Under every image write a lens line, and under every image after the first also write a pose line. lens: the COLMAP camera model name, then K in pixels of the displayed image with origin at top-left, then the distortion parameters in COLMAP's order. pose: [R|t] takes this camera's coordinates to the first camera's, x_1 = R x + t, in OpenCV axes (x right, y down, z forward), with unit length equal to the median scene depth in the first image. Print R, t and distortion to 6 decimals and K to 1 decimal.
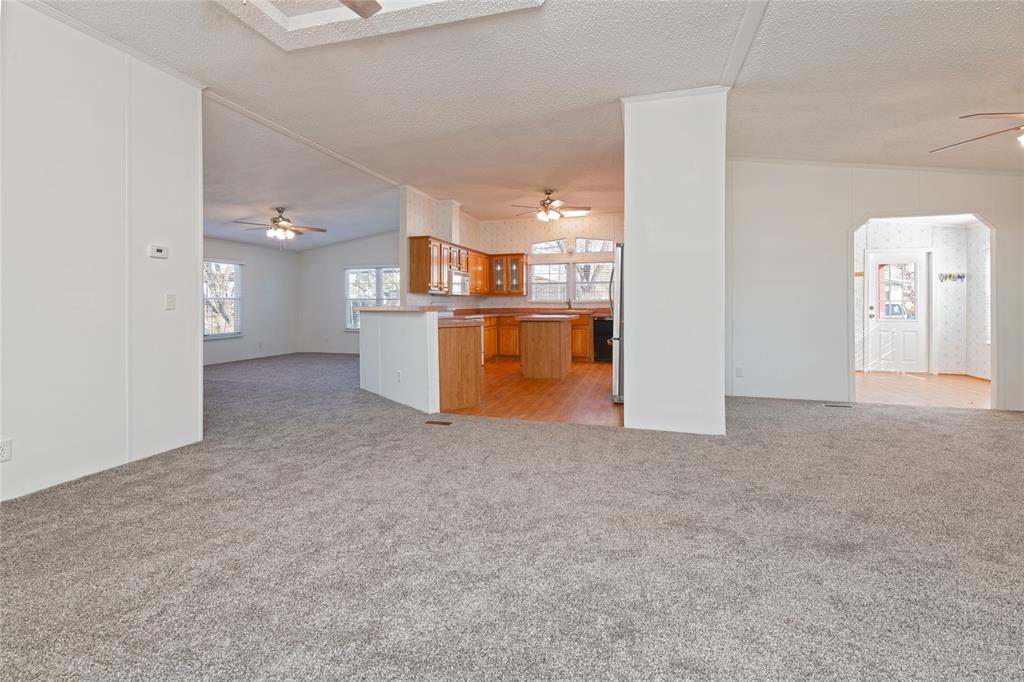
lens RADIAL K [[464.2, 0, 510.1], [0, 464.2, 309.2], [0, 0, 1]] dist [0.000713, 0.000229]
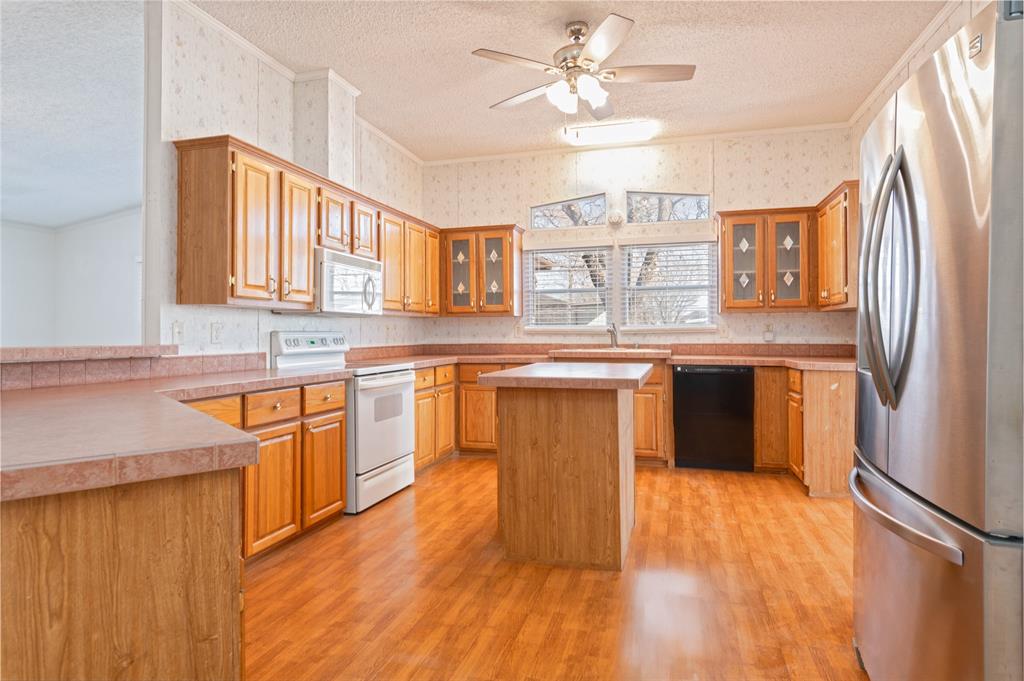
lens RADIAL K [[598.6, 0, 514.4], [0, 598.6, 334.7], [0, 0, 1]] dist [0.000135, -0.000115]
pose [[0.999885, -0.000293, 0.015153, 0.021552], [0.000427, 0.999961, -0.008803, -0.006534], [-0.015150, 0.008808, 0.999846, 0.421113]]
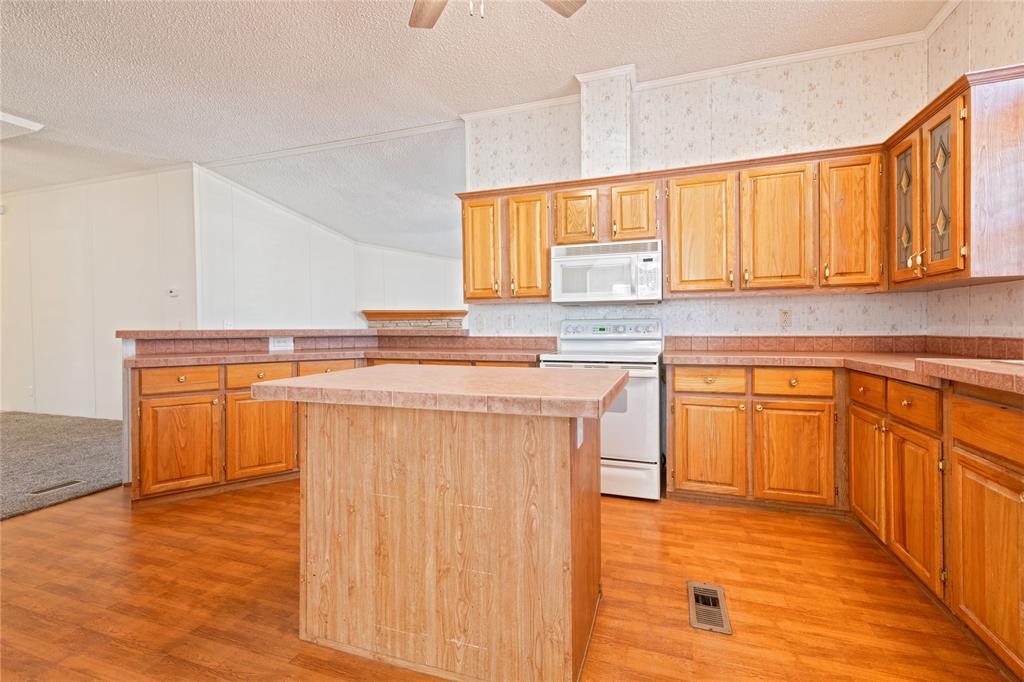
lens RADIAL K [[449.8, 0, 509.9], [0, 449.8, 327.9], [0, 0, 1]] dist [0.000440, 0.000270]
pose [[-0.058646, 0.011281, -0.998215, 0.254198], [0.000320, 0.999936, 0.011282, -0.010055], [0.998279, 0.000342, -0.058646, 0.829096]]
